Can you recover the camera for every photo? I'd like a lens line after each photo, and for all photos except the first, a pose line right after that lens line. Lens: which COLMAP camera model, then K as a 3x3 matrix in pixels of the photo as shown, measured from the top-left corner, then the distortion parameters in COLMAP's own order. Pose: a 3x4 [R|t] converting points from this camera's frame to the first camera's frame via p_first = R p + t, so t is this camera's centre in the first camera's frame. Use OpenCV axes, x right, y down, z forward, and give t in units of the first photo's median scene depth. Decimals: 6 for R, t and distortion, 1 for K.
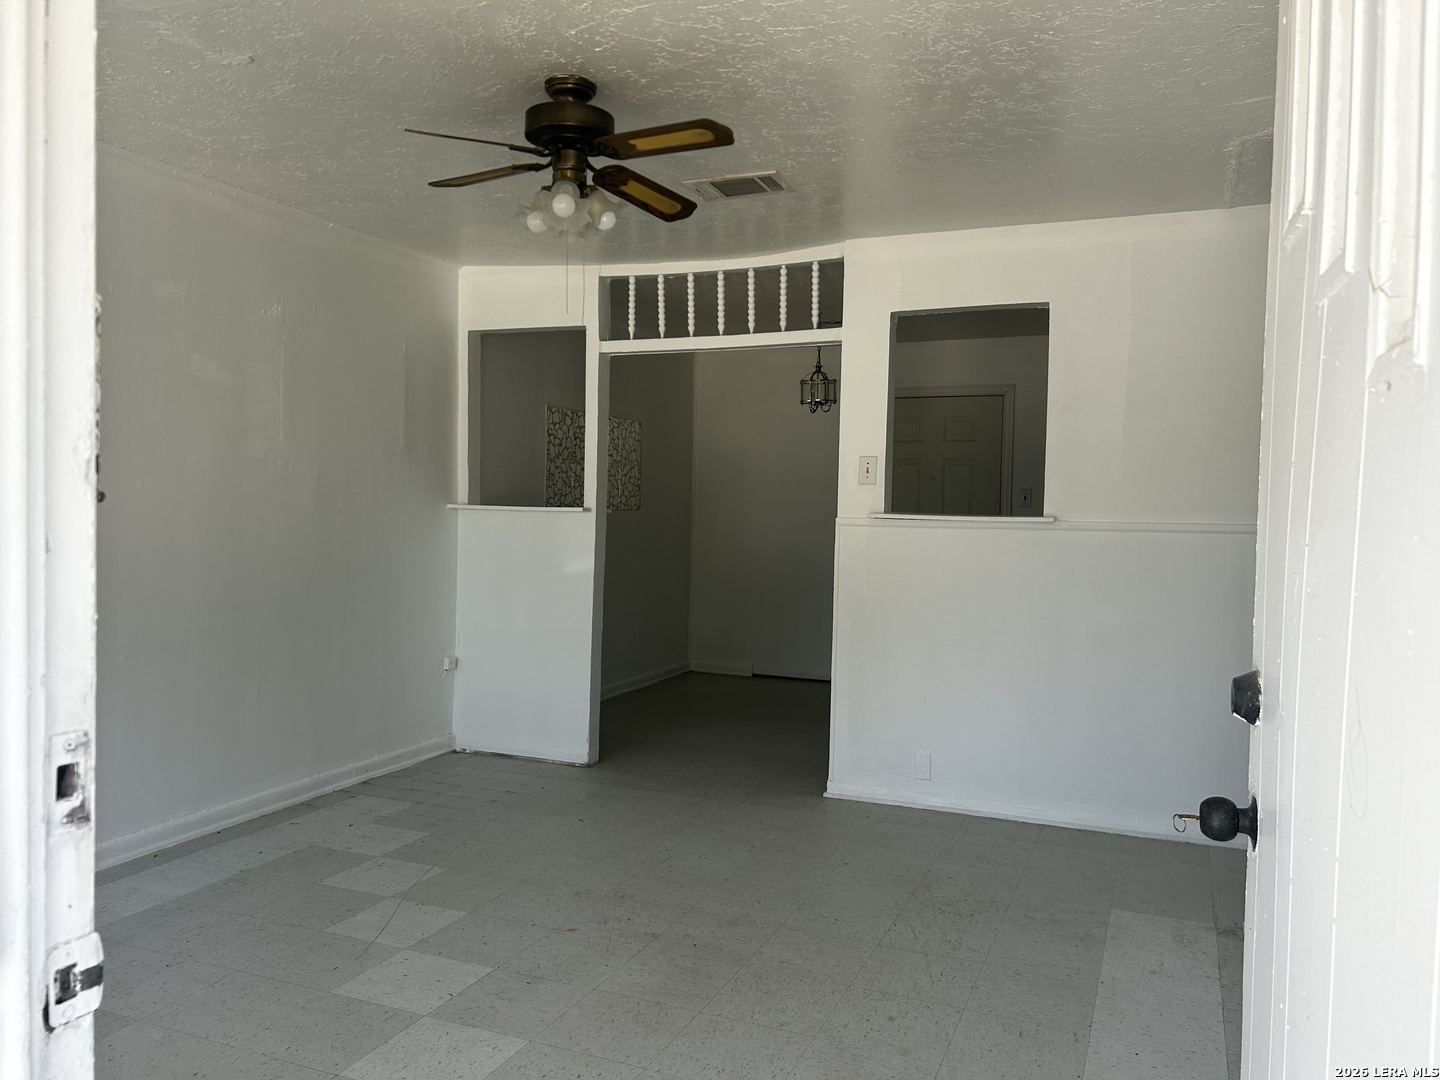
lens RADIAL K [[1080.4, 0, 710.8], [0, 1080.4, 541.6], [0, 0, 1]] dist [0.057281, -0.029864]
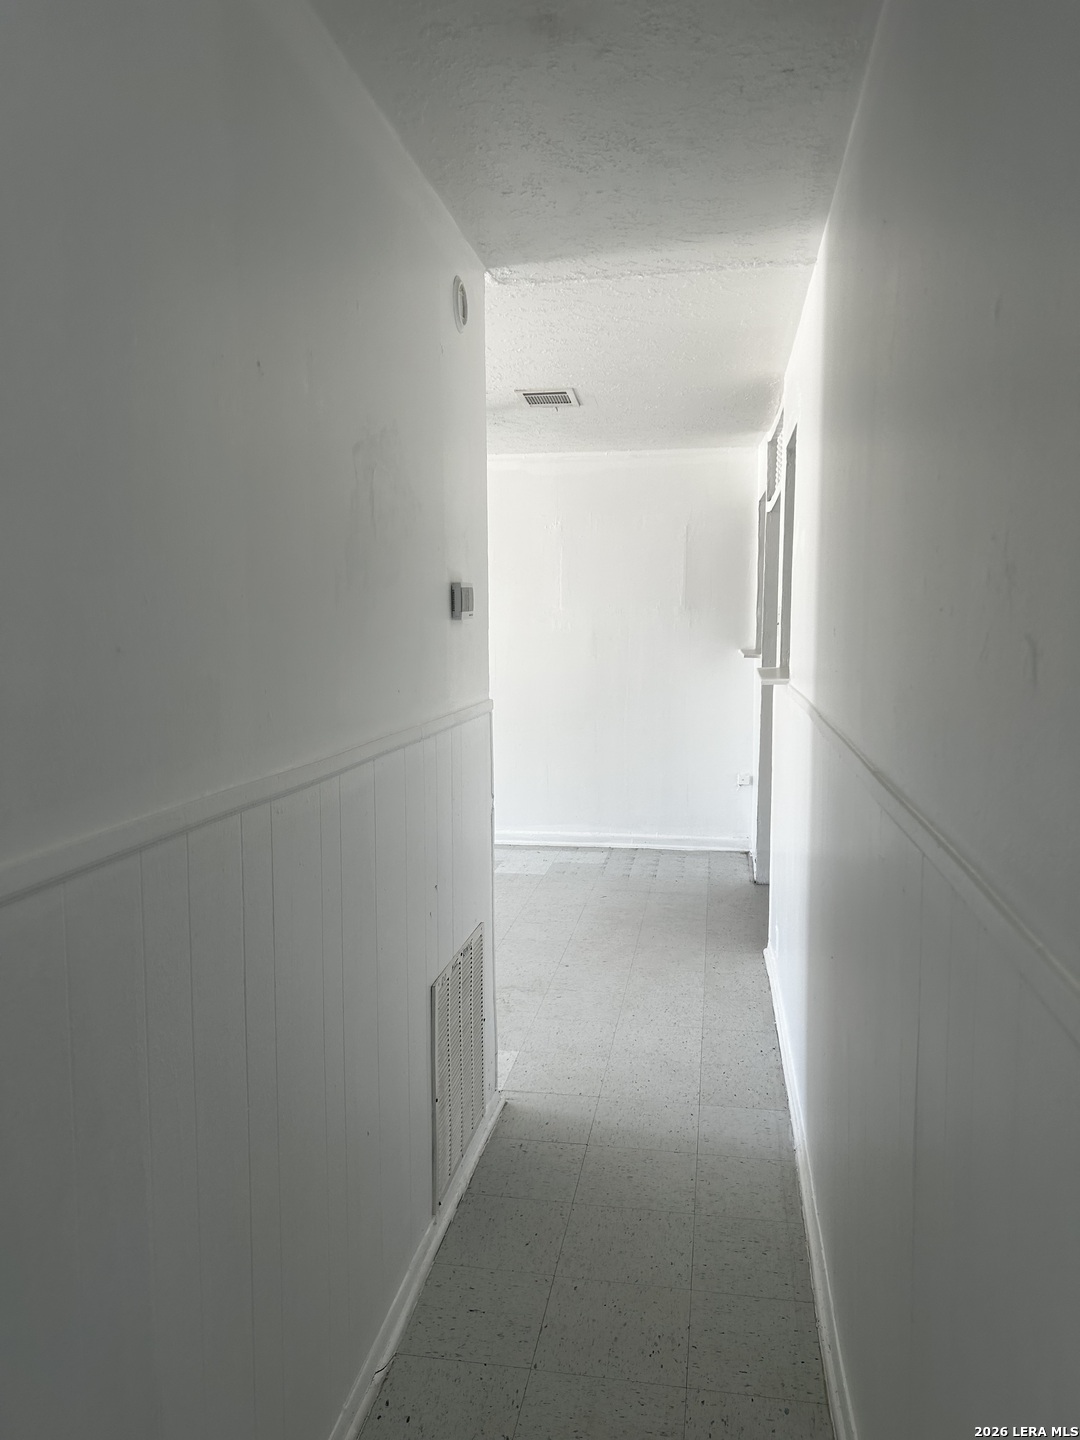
lens RADIAL K [[1080.4, 0, 535.6], [0, 1080.4, 693.6], [0, 0, 1]] dist [0.057281, -0.029864]
pose [[0.232638, 0.057029, -0.970890, 1.181206], [-0.024508, 0.998306, 0.052767, -0.057521], [0.972255, 0.011519, 0.233641, 0.650175]]
